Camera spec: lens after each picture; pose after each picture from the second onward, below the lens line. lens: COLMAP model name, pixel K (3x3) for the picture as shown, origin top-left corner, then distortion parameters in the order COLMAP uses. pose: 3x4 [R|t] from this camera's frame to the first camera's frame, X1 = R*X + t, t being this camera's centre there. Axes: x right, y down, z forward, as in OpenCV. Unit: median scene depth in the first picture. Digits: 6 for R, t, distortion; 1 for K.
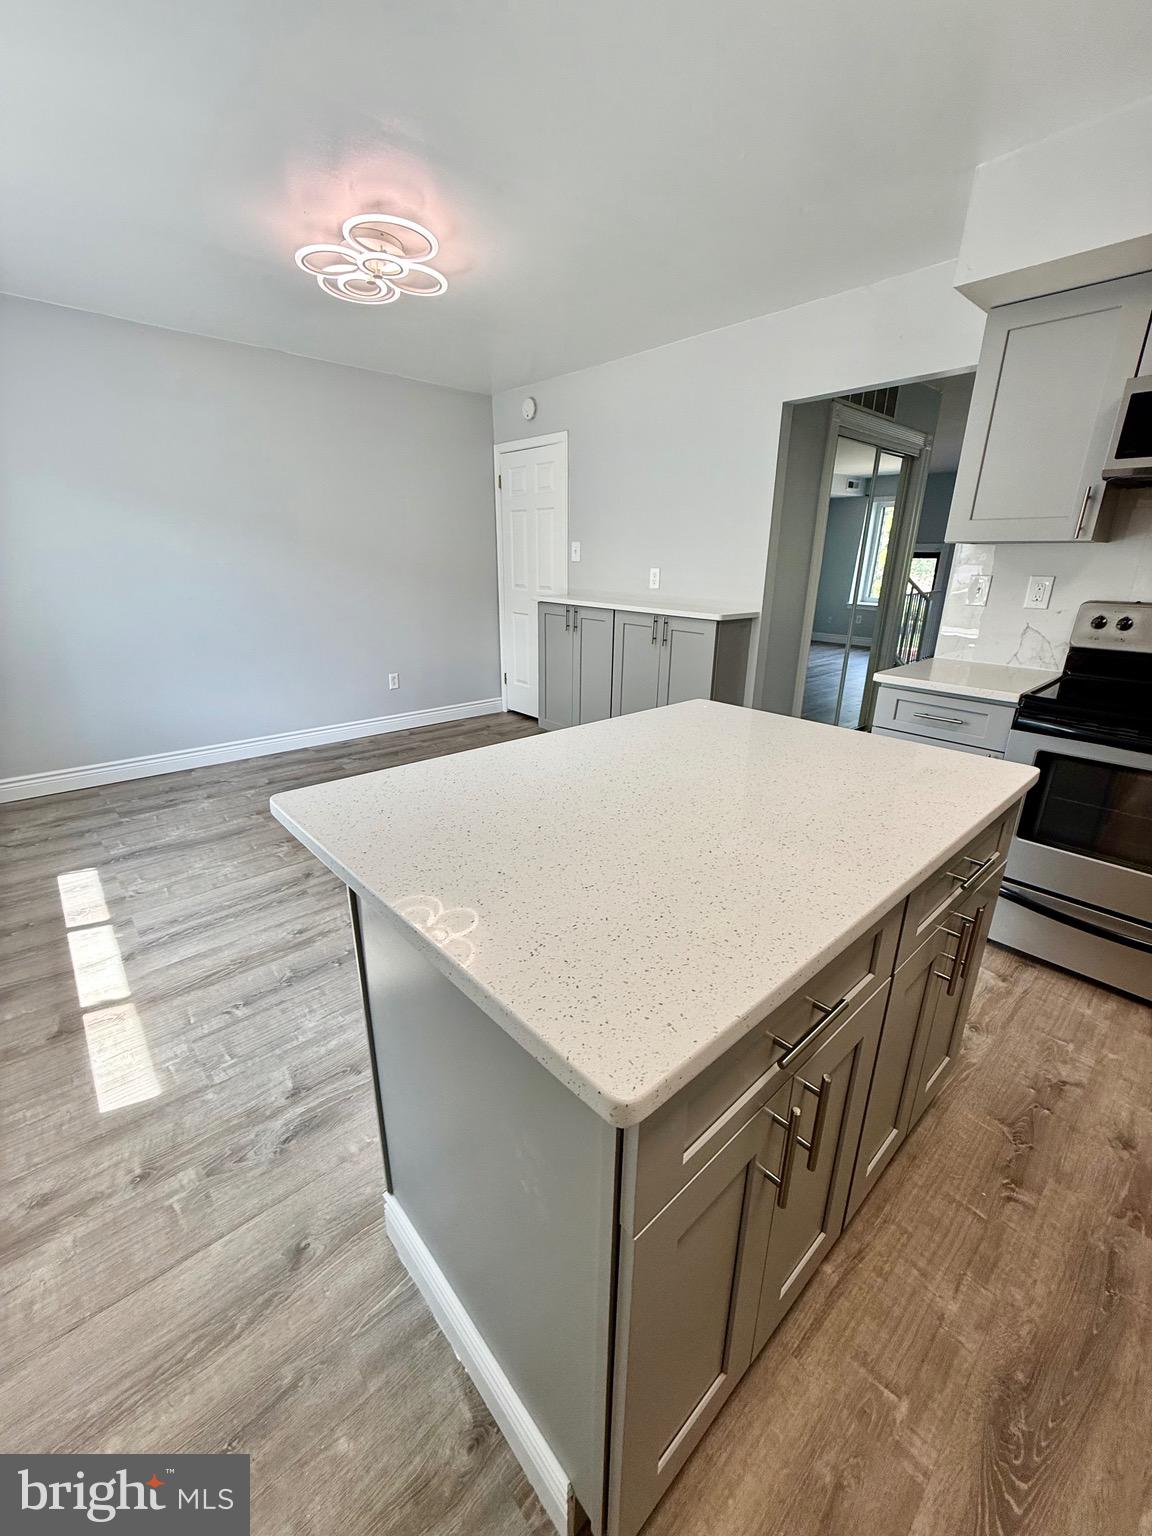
lens RADIAL K [[611.1, 0, 577.9], [0, 611.1, 763.9], [0, 0, 1]] dist [-0.000011, -0.000030]
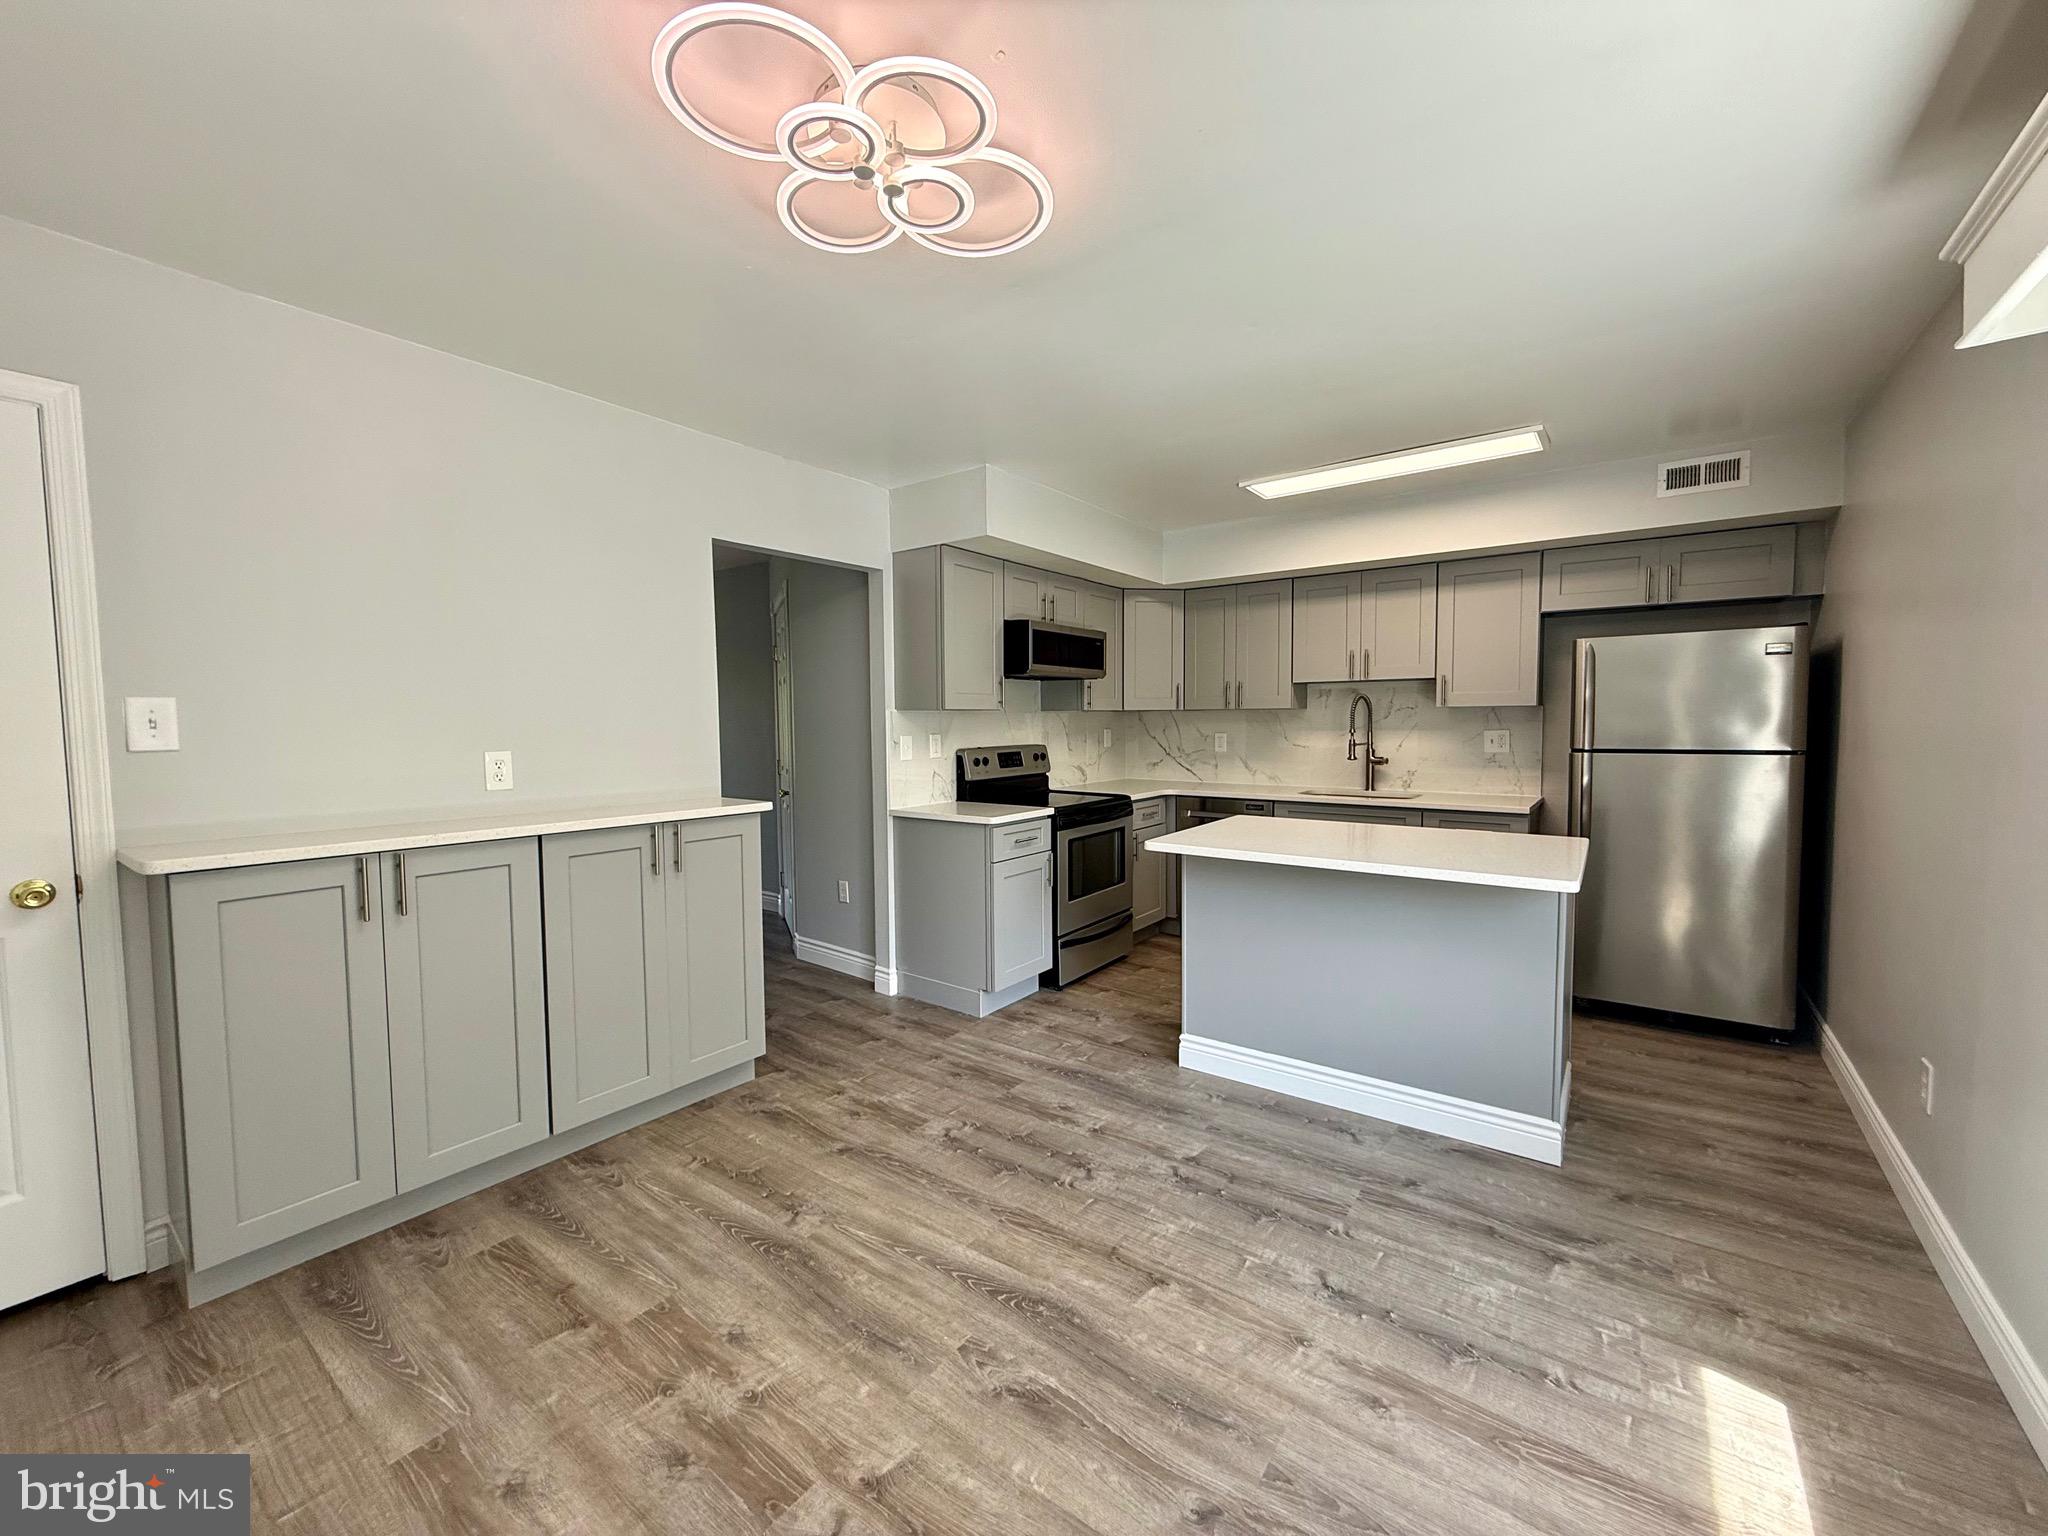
lens RADIAL K [[814.8, 0, 1018.0], [0, 814.8, 764.9], [0, 0, 1]] dist [-0.000011, -0.000030]
pose [[-0.196499, -0.065150, 0.978337, -1.137525], [0.321822, 0.938228, 0.127117, -0.472478], [-0.926185, 0.339829, -0.163394, 1.315887]]
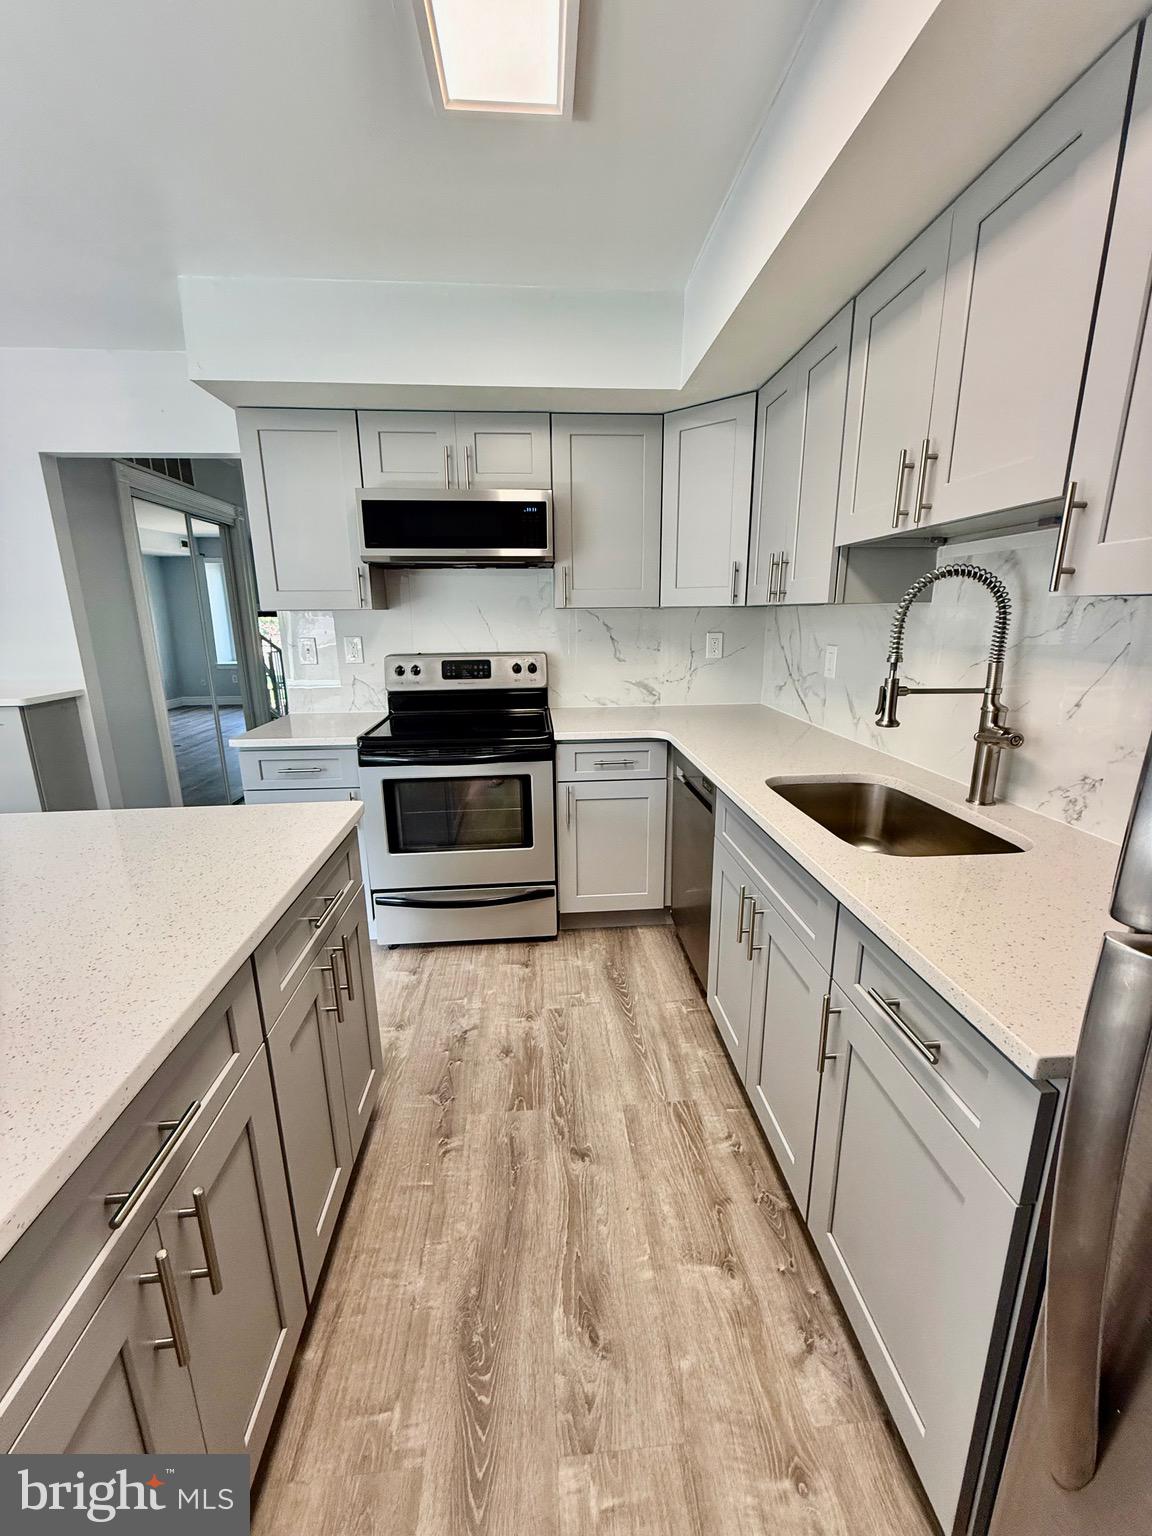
lens RADIAL K [[611.1, 0, 577.9], [0, 611.1, 763.9], [0, 0, 1]] dist [-0.000011, -0.000030]
pose [[0.607884, -0.205261, 0.767036, 0.067149], [0.269084, 0.962102, 0.044210, -0.001794], [-0.747041, 0.179523, 0.640079, -0.060862]]
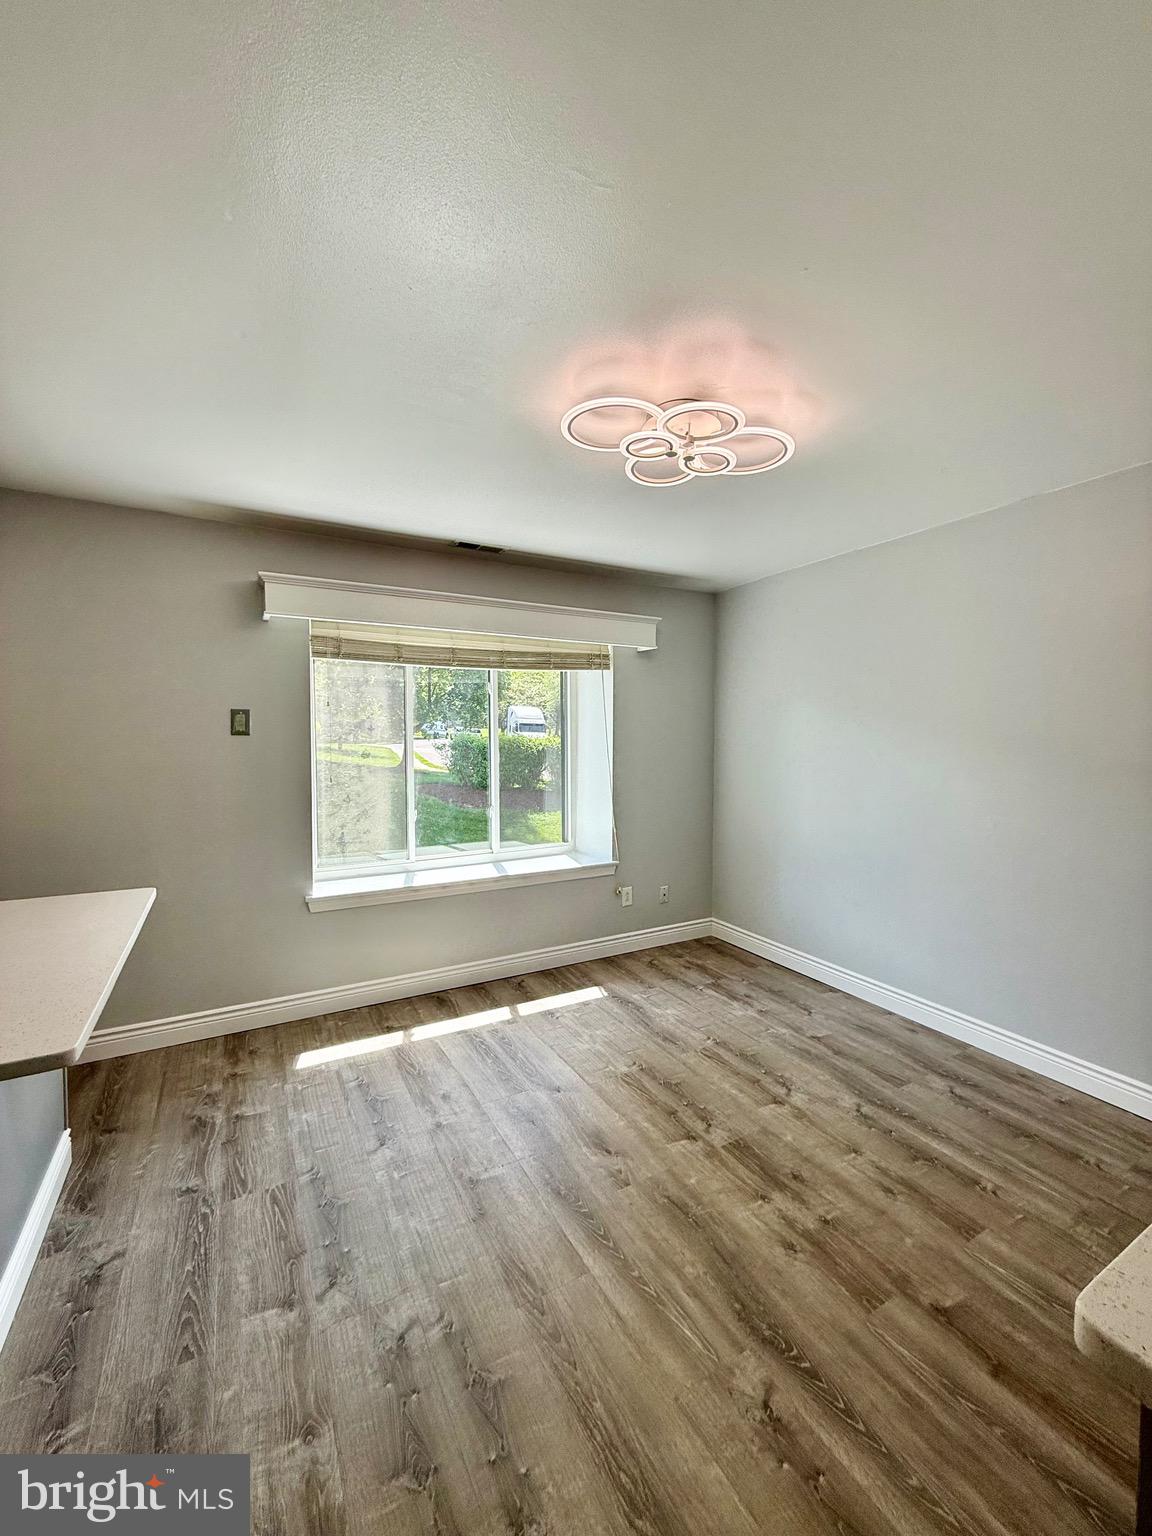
lens RADIAL K [[611.1, 0, 577.9], [0, 611.1, 763.9], [0, 0, 1]] dist [-0.000011, -0.000030]
pose [[-0.215937, 0.030620, -0.975927, 0.578187], [-0.321714, 0.941464, 0.100722, -0.504229], [0.921885, 0.335719, -0.193446, 1.330510]]
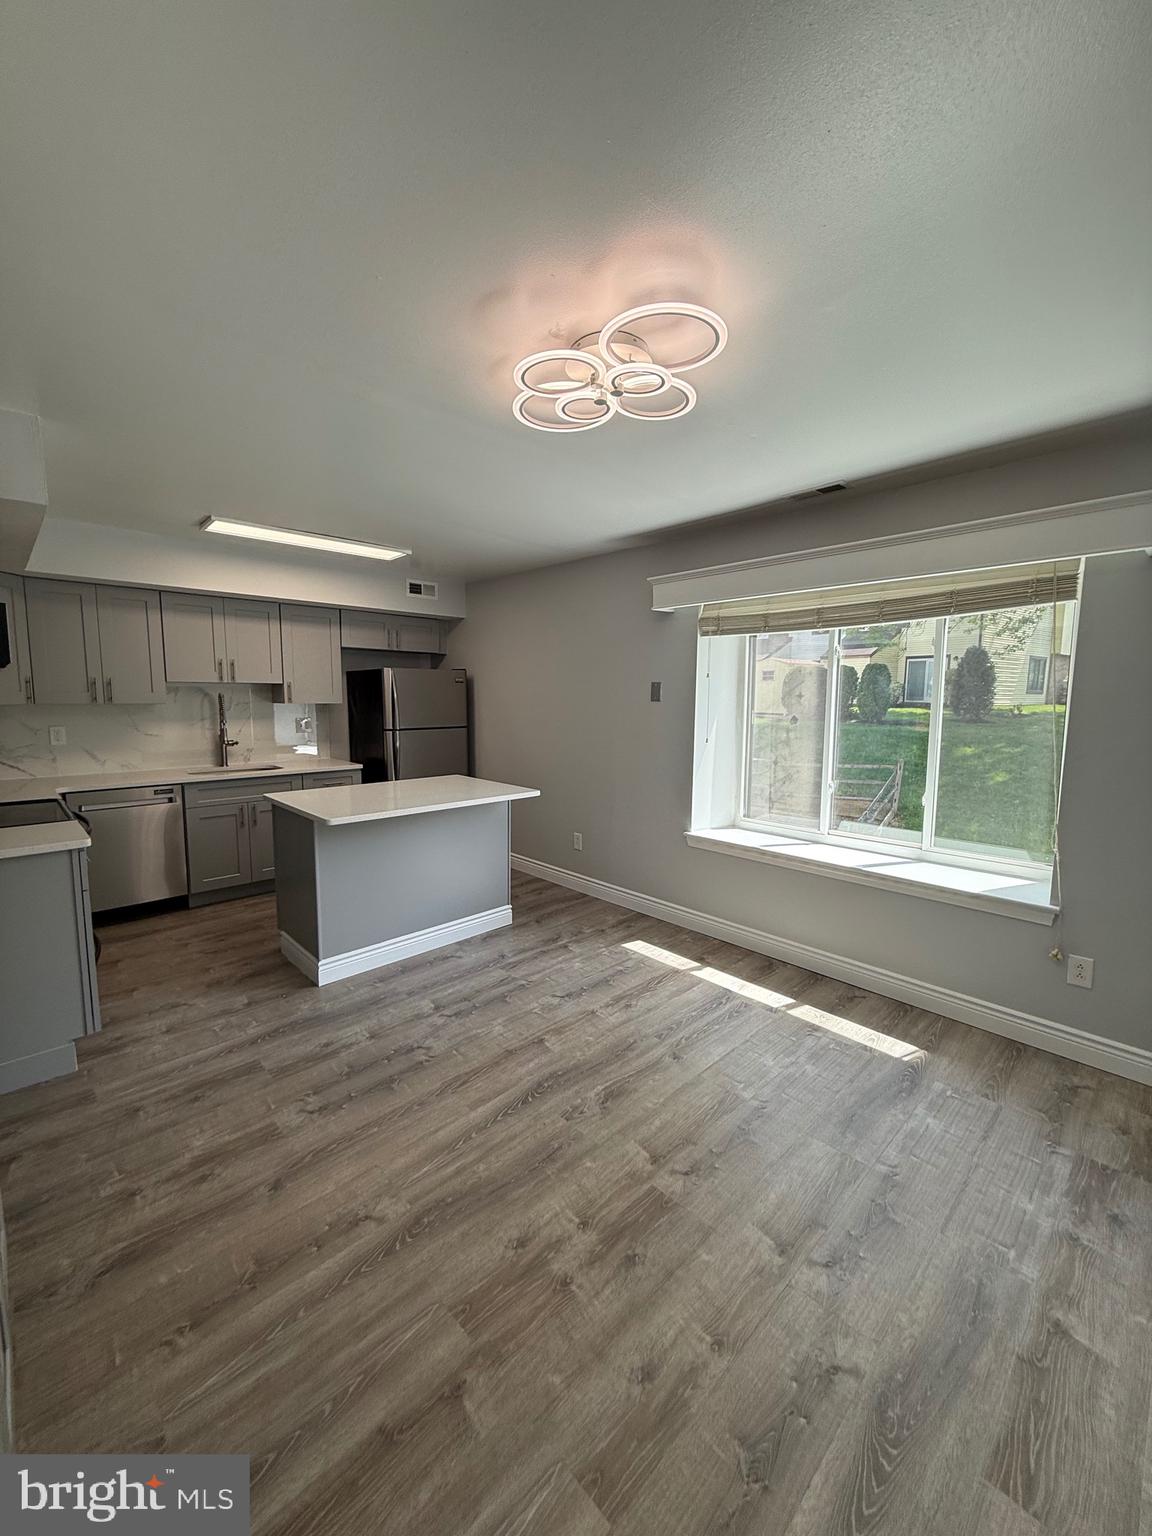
lens RADIAL K [[611.1, 0, 577.9], [0, 611.1, 763.9], [0, 0, 1]] dist [-0.000011, -0.000030]
pose [[-0.999118, -0.015457, -0.039048, -0.311334], [-0.030681, 0.903556, 0.427370, -0.804079], [0.028676, 0.428191, -0.903233, 2.112433]]
